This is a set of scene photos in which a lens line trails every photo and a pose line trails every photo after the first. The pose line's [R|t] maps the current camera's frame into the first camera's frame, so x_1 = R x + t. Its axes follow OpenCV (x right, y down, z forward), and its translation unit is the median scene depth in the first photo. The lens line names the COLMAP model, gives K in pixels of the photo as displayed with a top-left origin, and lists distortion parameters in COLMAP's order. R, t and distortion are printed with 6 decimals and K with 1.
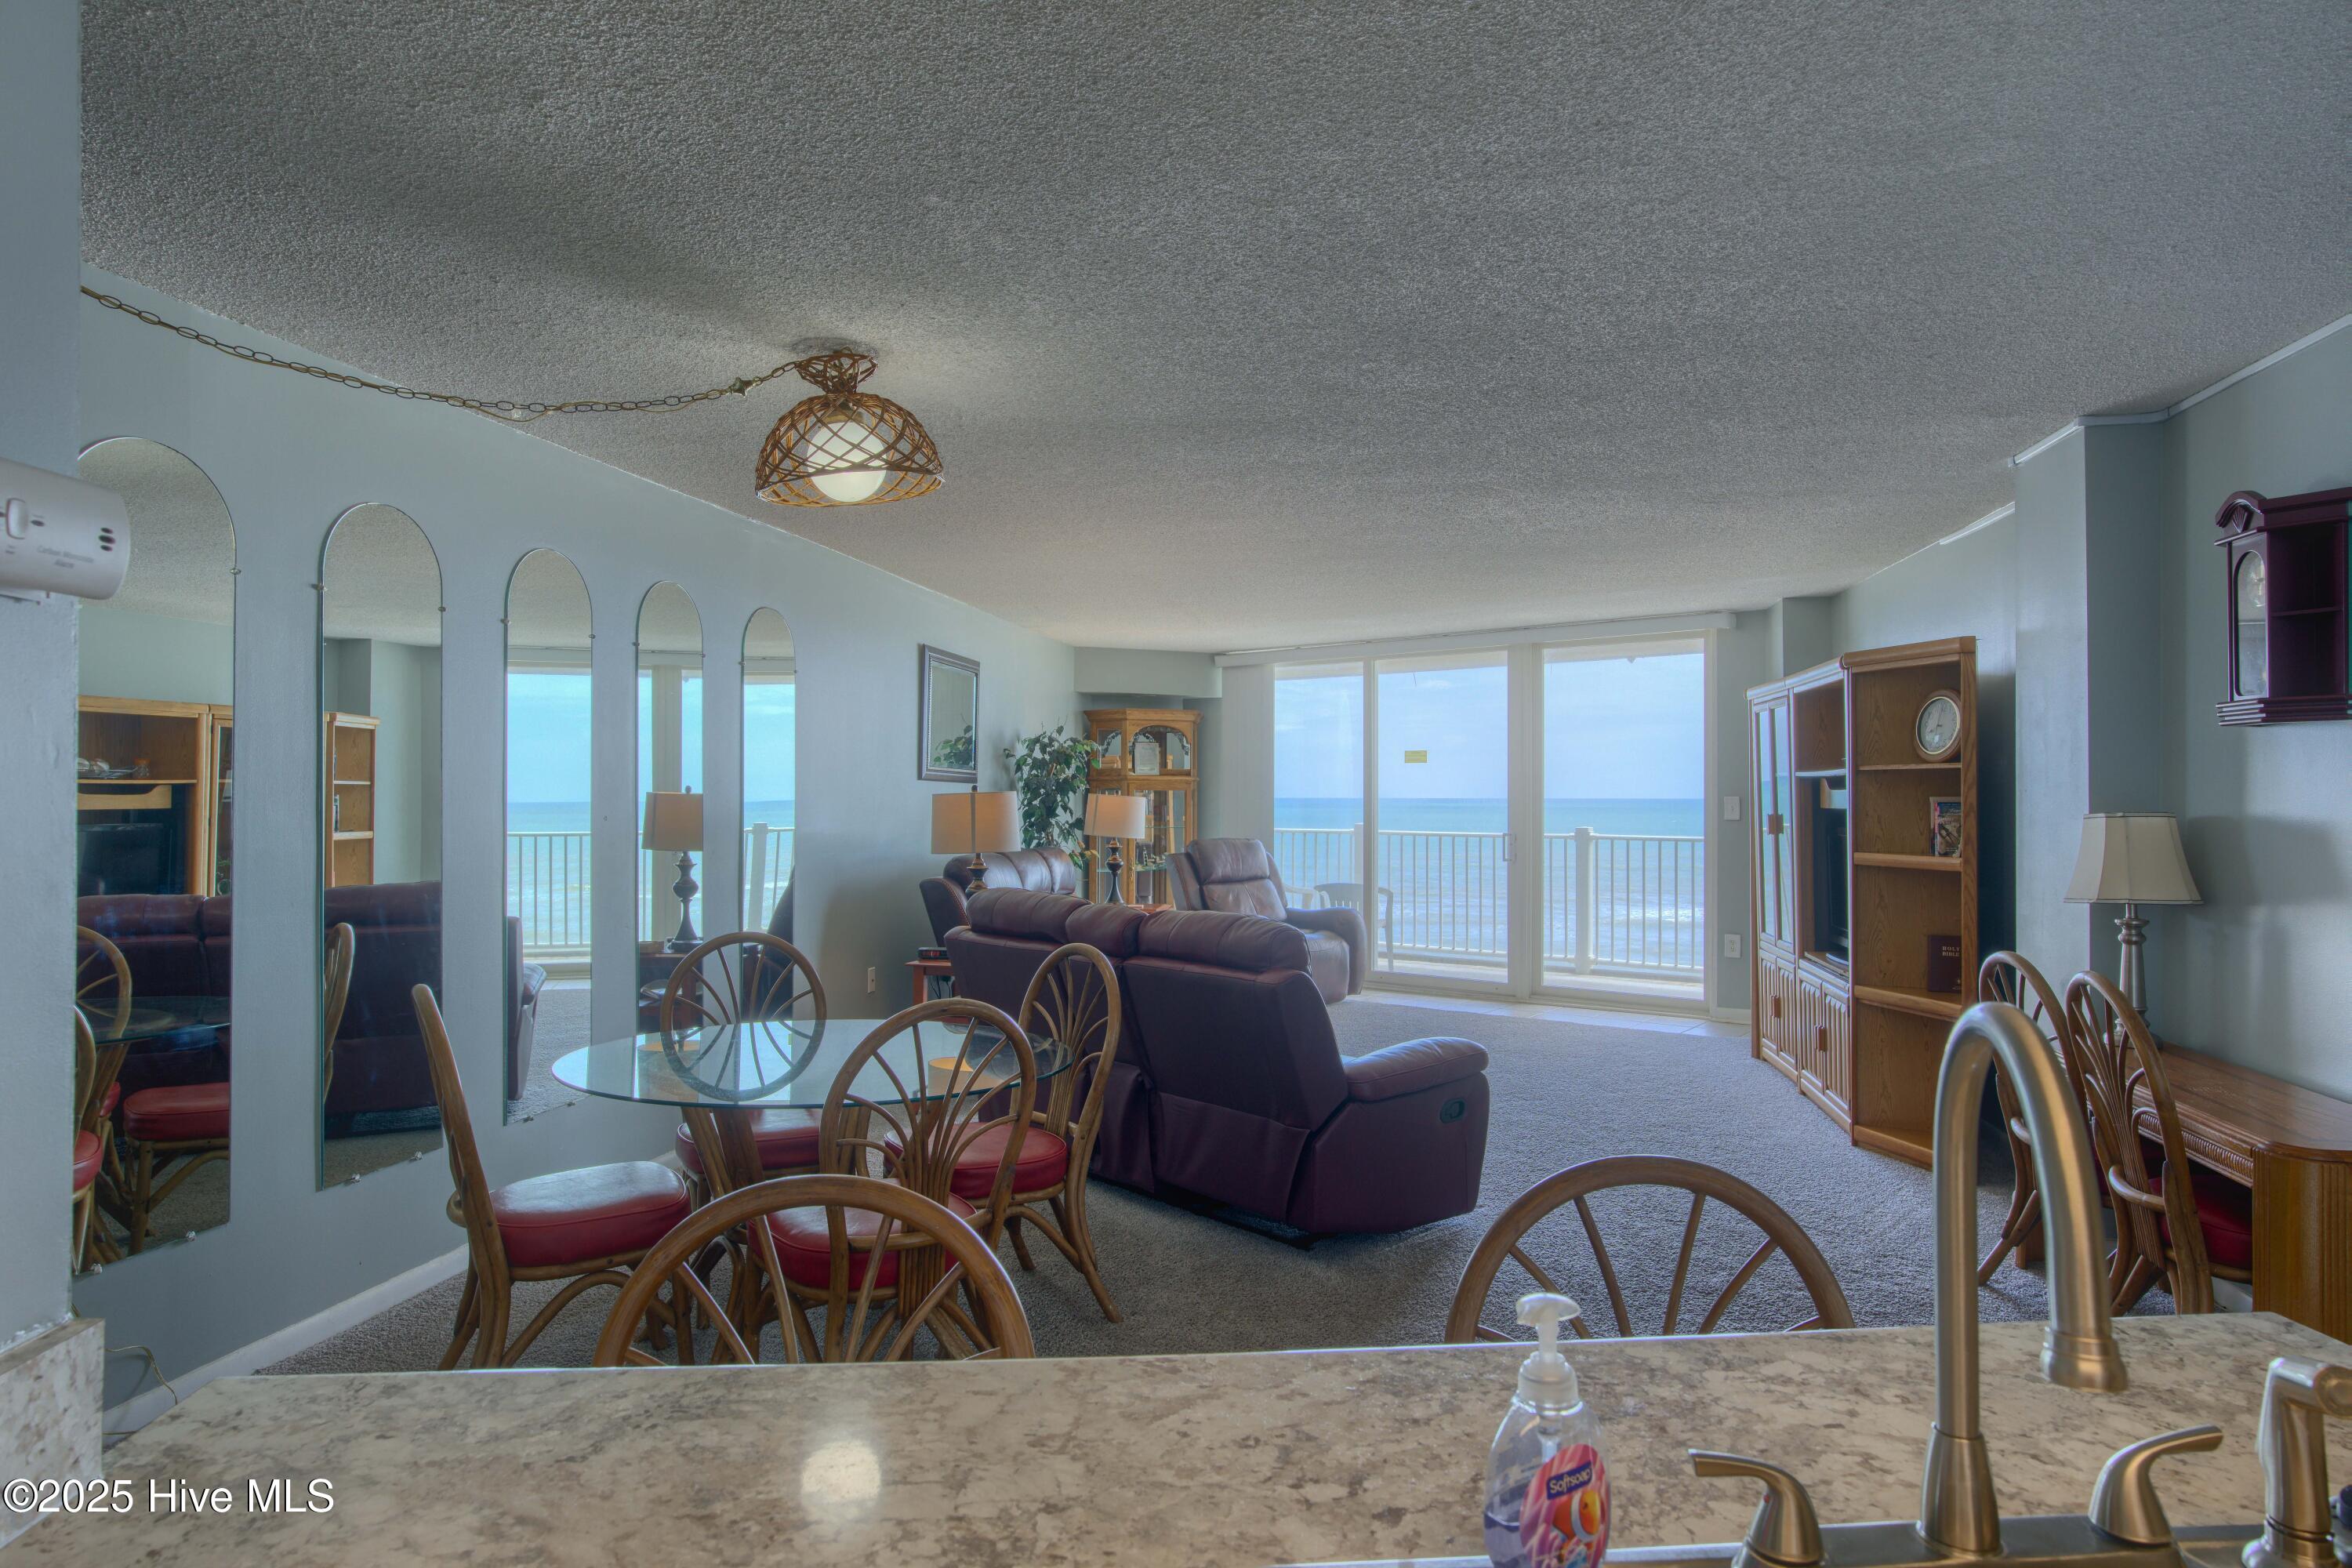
lens RADIAL K [[1322.5, 0, 1208.8], [0, 1322.5, 787.6], [0, 0, 1]] dist [0.000641, 0.001921]
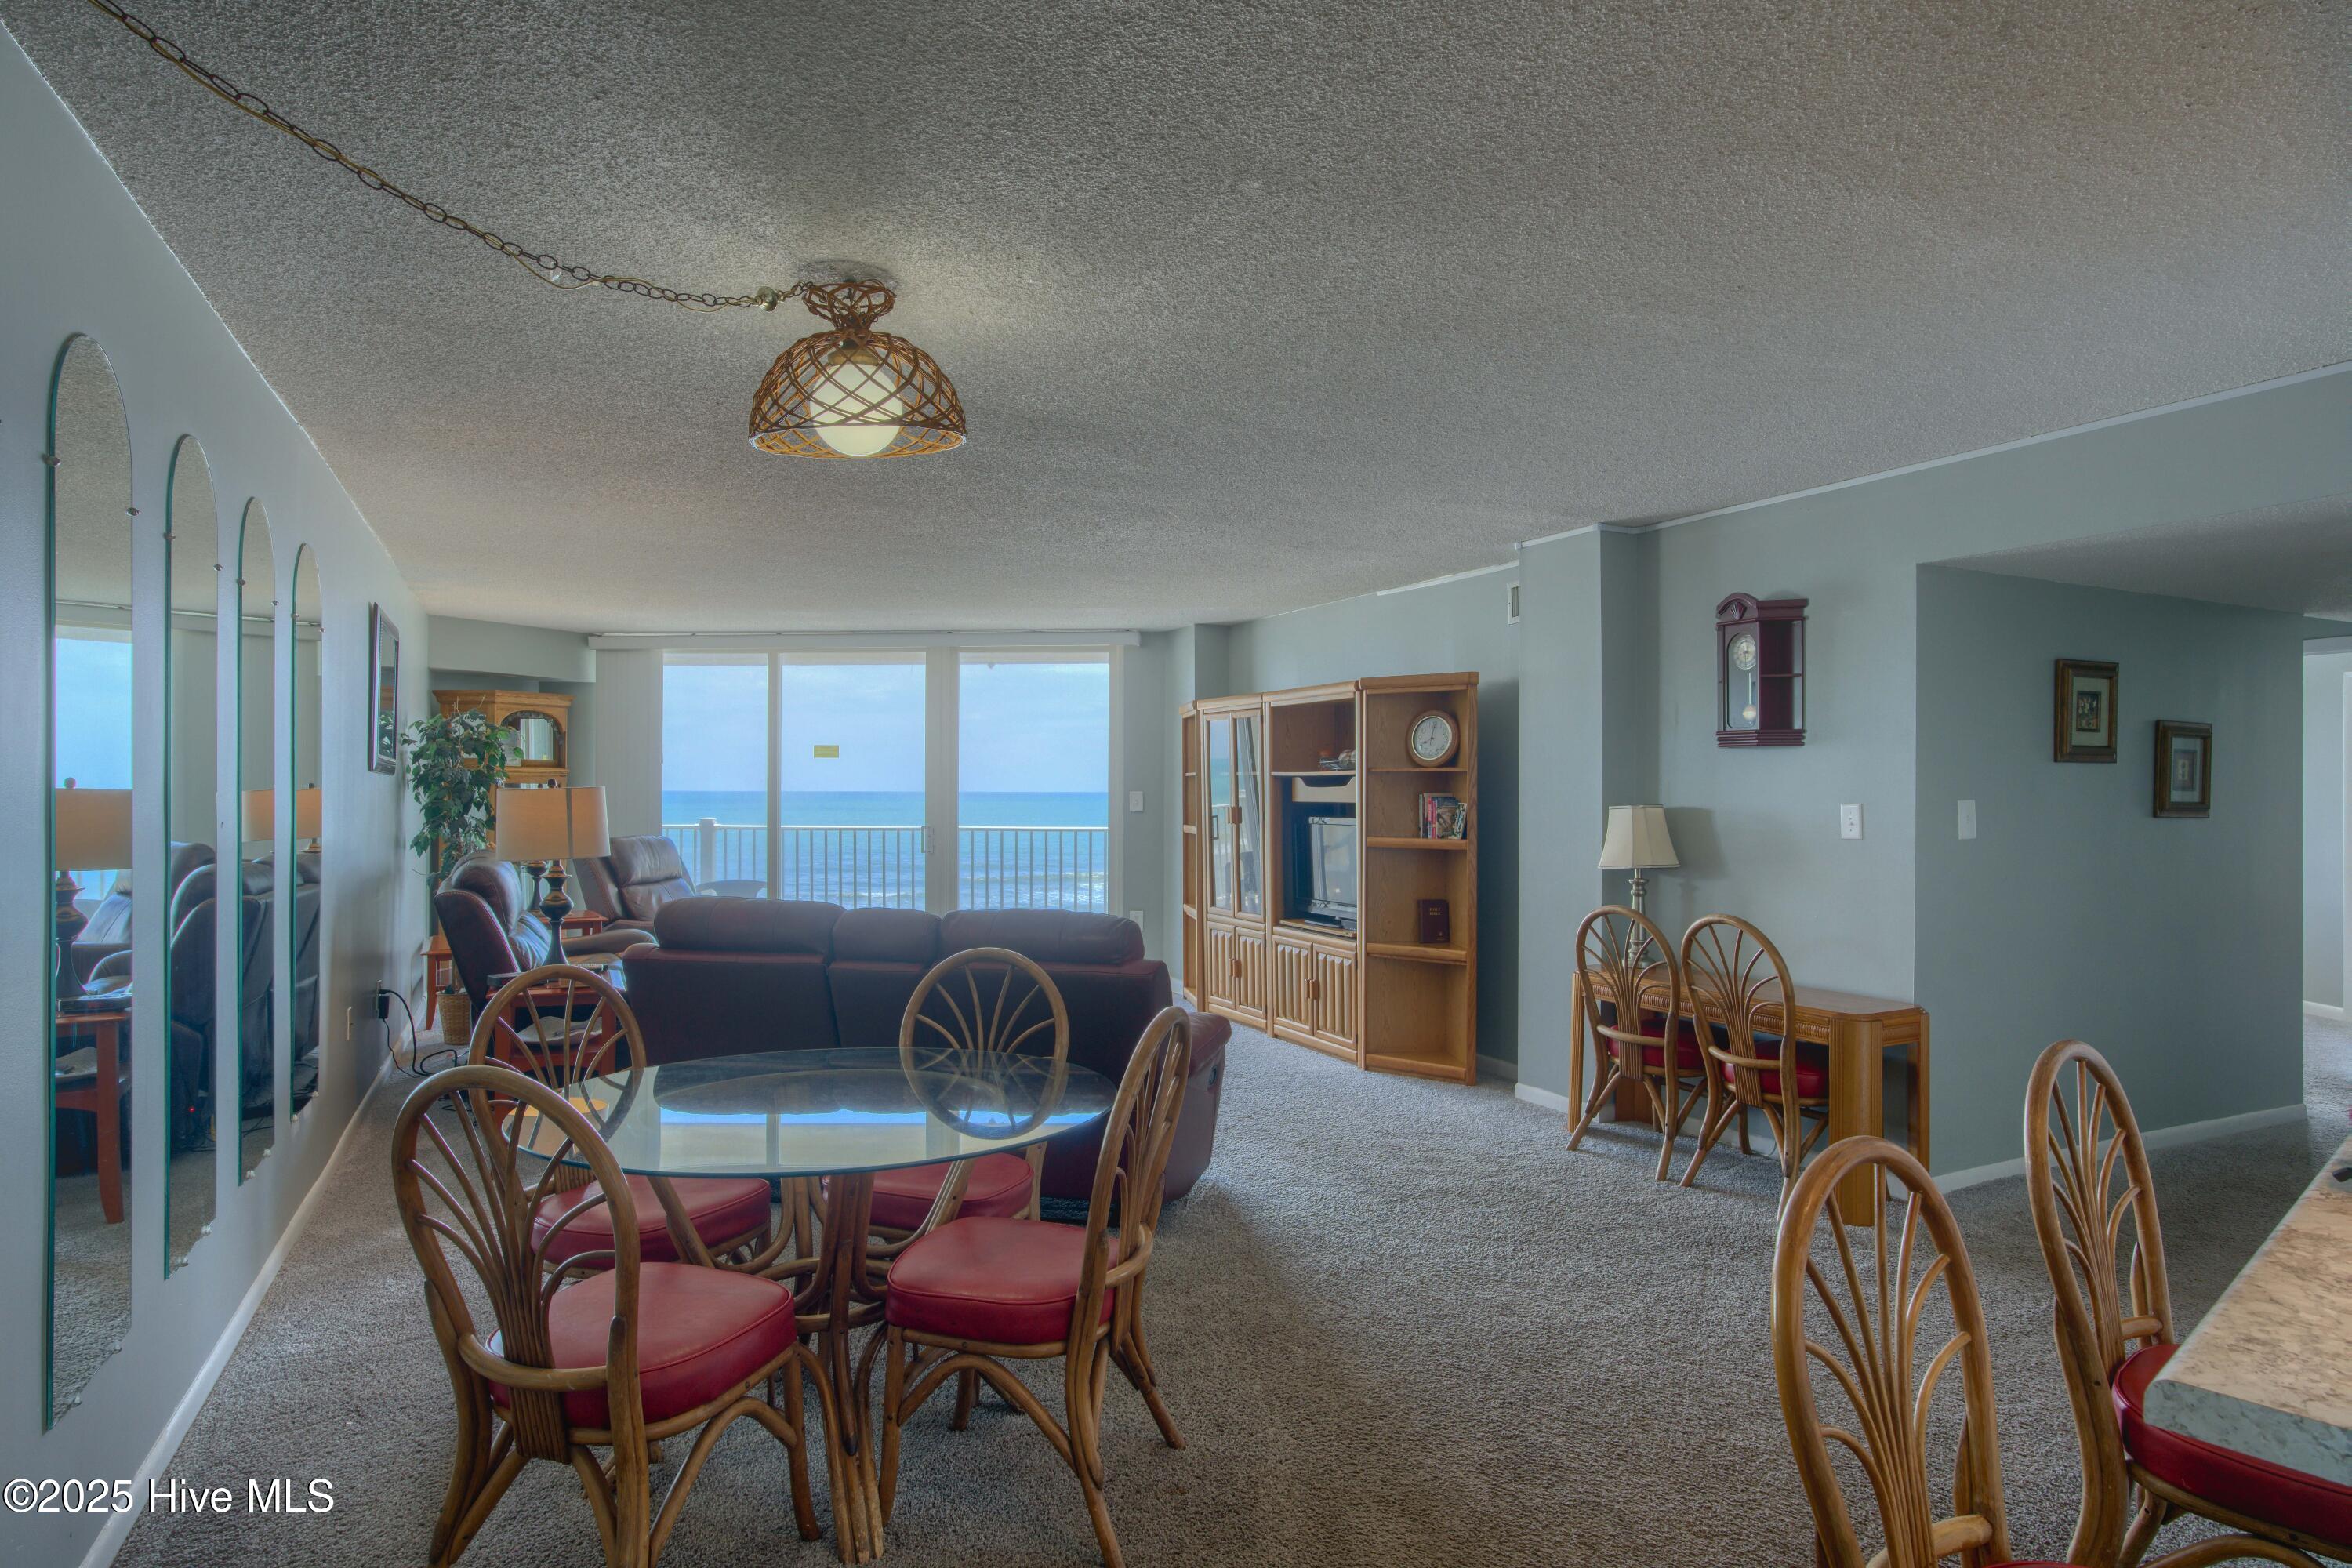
lens RADIAL K [[1283.4, 0, 1176.0], [0, 1283.4, 784.0], [0, 0, 1]] dist [-0.003082, -0.000046]
pose [[0.810301, 0.005508, 0.585988, -0.294671], [-0.006982, 0.999976, 0.000255, -0.000334], [-0.585972, -0.004298, 0.810320, 0.092976]]
